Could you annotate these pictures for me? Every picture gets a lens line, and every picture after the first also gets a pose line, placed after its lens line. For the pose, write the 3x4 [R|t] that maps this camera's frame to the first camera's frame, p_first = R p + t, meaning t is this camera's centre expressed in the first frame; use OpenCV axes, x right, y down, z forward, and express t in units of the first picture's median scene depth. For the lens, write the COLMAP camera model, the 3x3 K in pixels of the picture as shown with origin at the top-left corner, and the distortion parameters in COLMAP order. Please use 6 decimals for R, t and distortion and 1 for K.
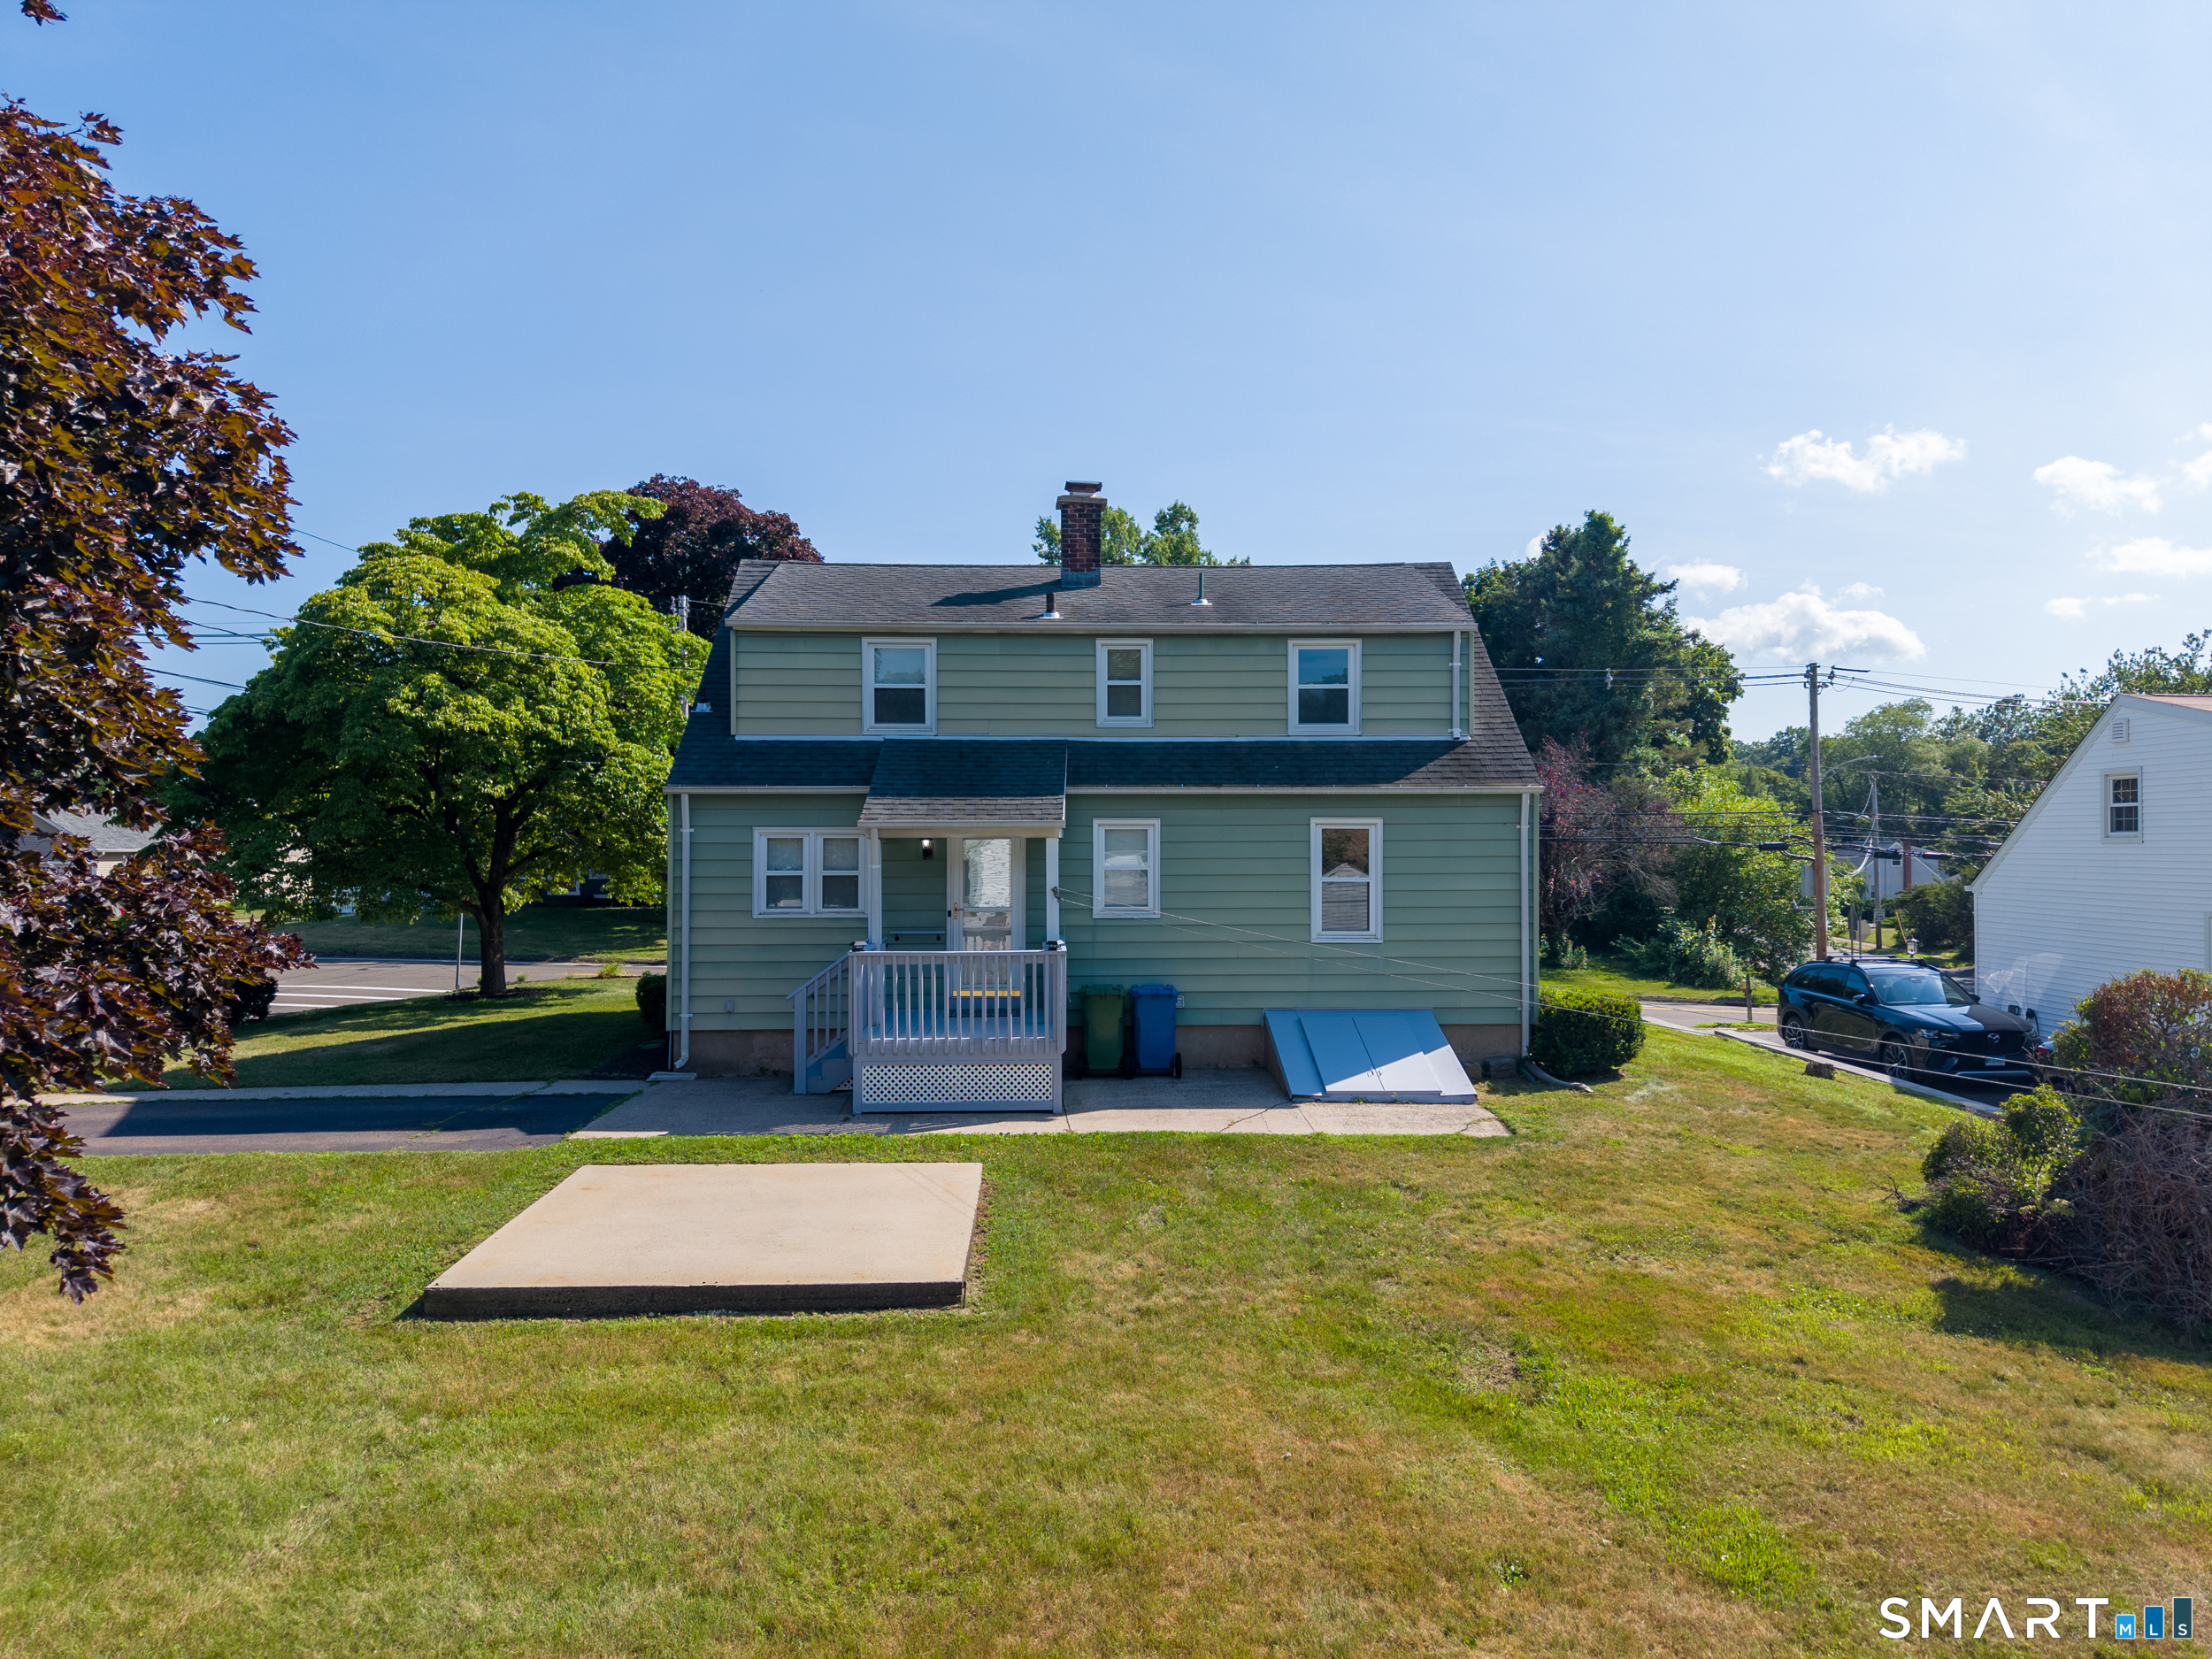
lens RADIAL K [[1530.6, 0, 1106.0], [0, 1530.6, 829.5], [0, 0, 1]] dist [0.045014, -0.000587]
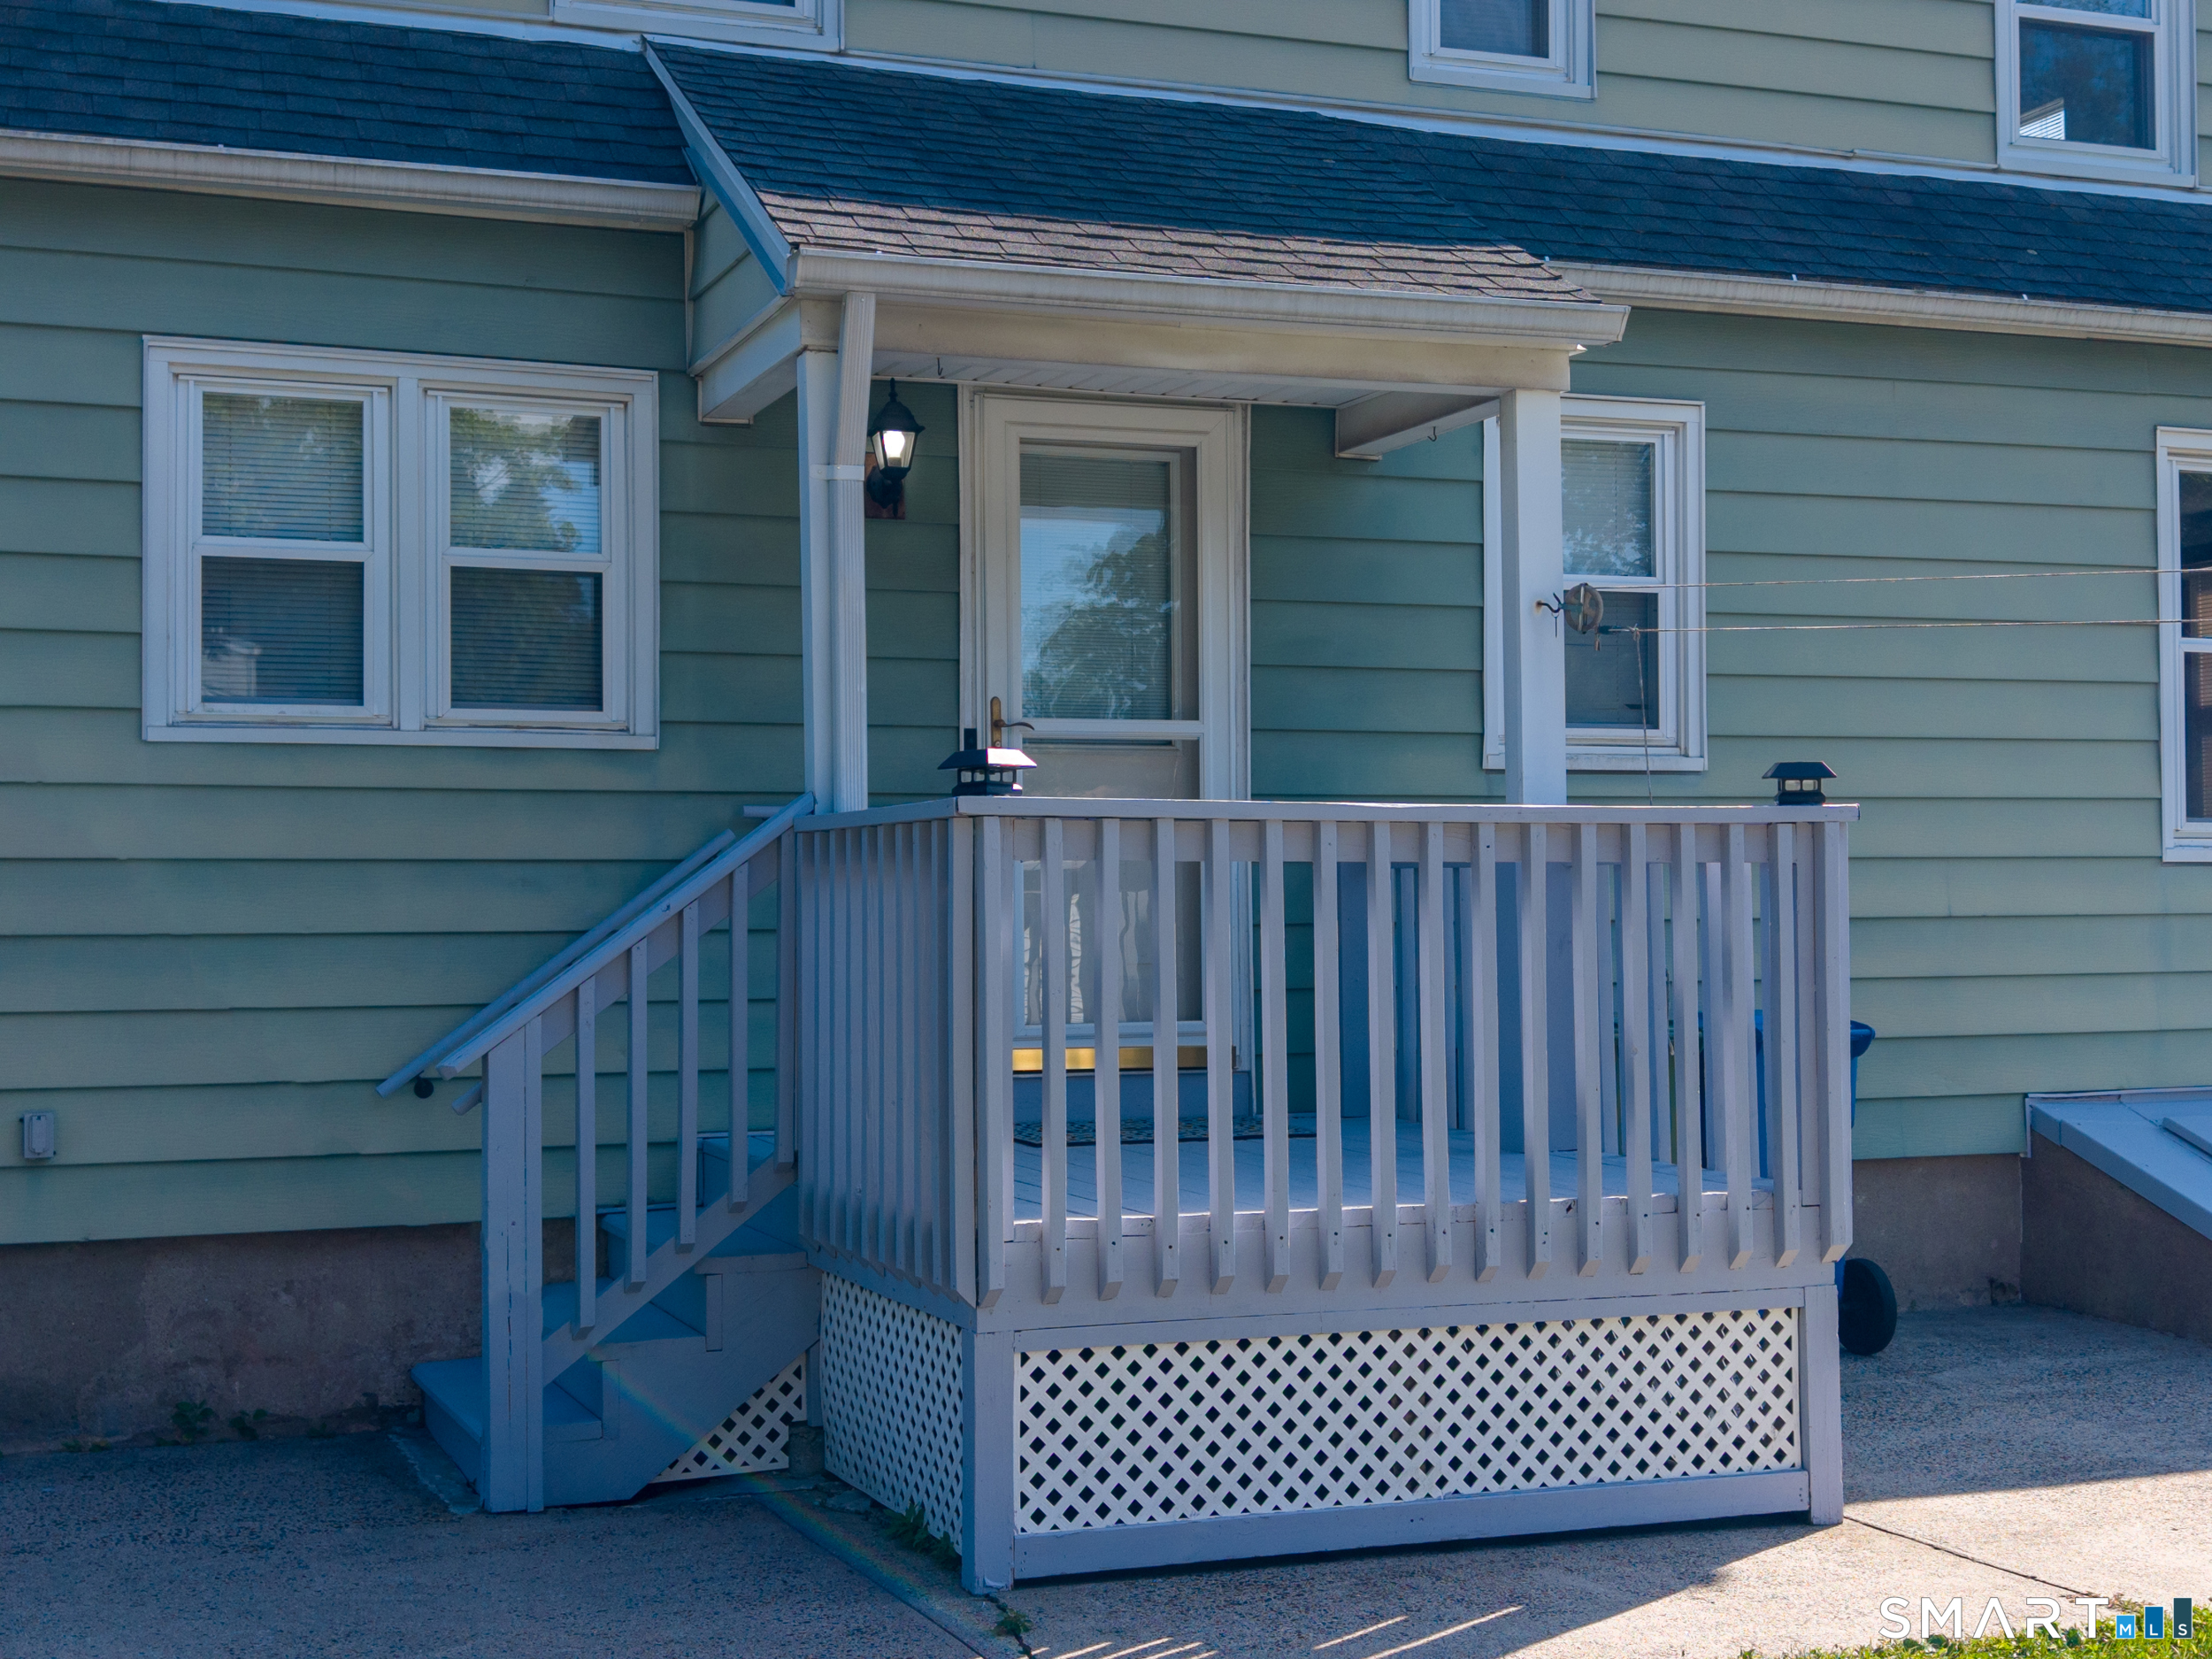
lens RADIAL K [[2999.5, 0, 1103.5], [0, 2999.5, 903.1], [0, 0, 1]] dist [0.021164, 0.033227]
pose [[0.944133, -0.004605, 0.329532, -0.245771], [0.006469, 0.999969, -0.004561, 0.084851], [-0.329501, 0.006438, 0.944133, 0.544643]]
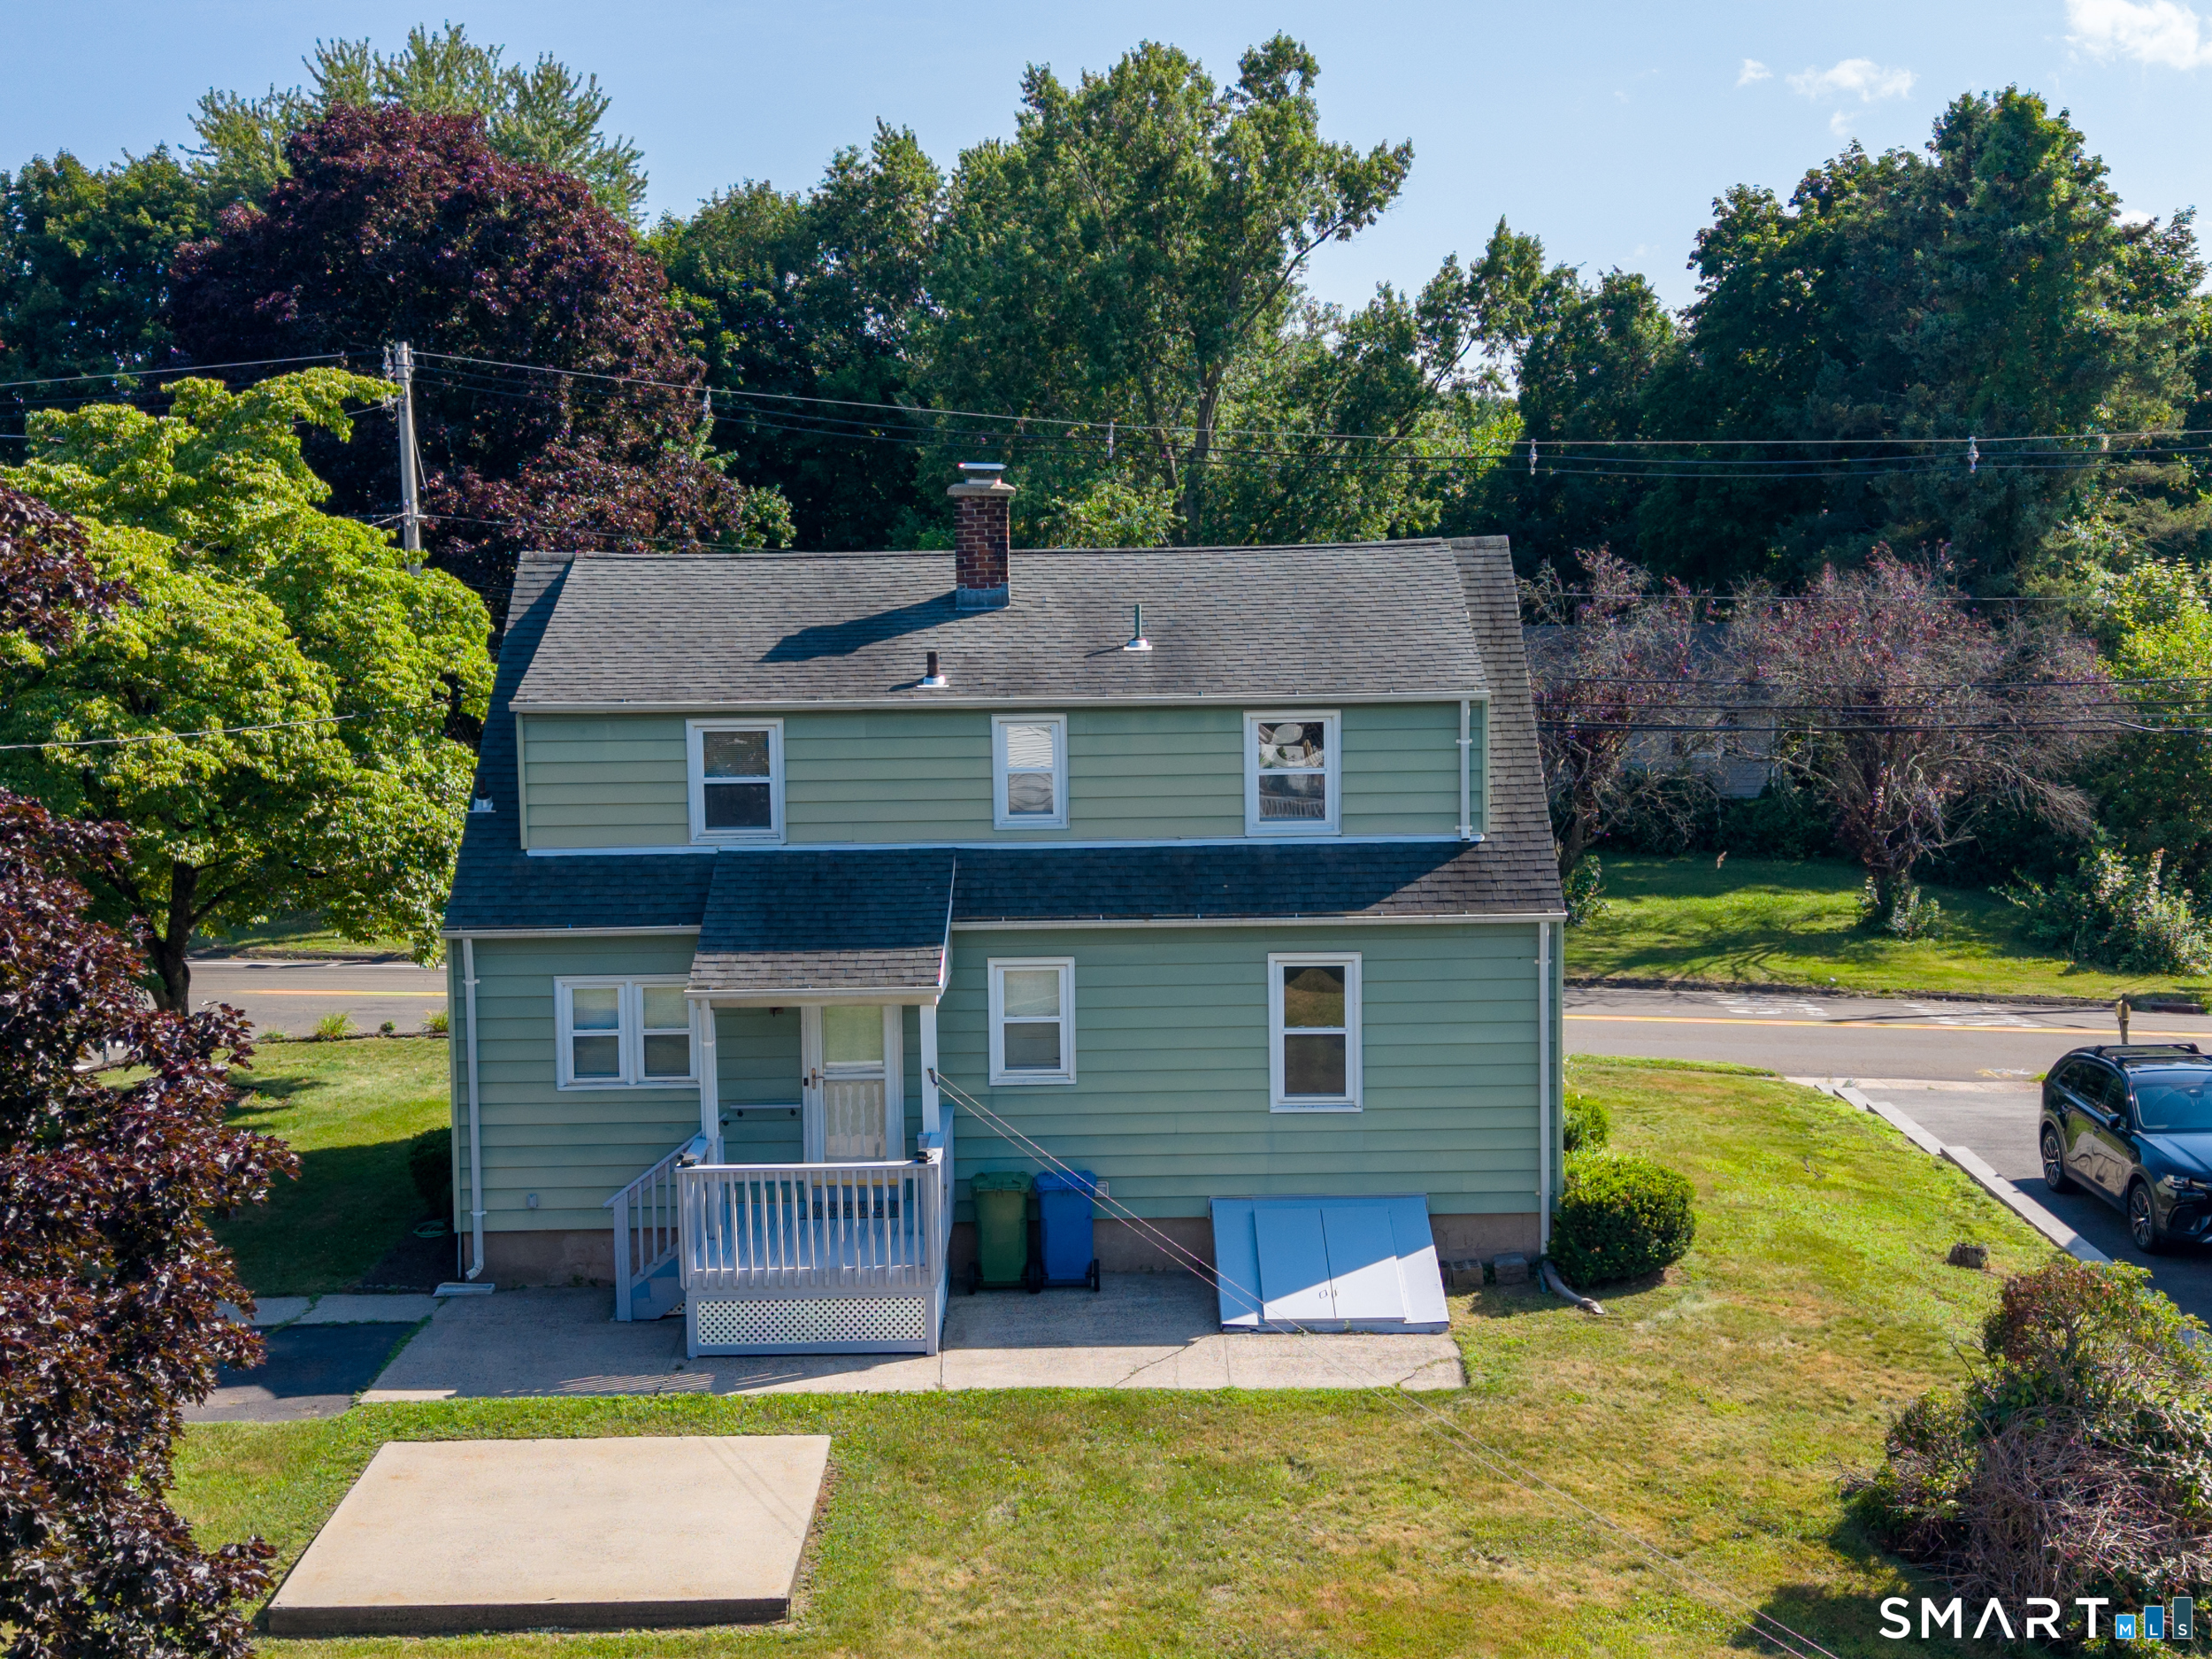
lens RADIAL K [[3000.9, 0, 1106.0], [0, 3000.9, 829.5], [0, 0, 1]] dist [0.093578, -0.029737]
pose [[0.999321, -0.011404, -0.035047, 0.108142], [0.014838, 0.994941, 0.099362, -0.227828], [0.033737, -0.099814, 0.994434, -0.521011]]
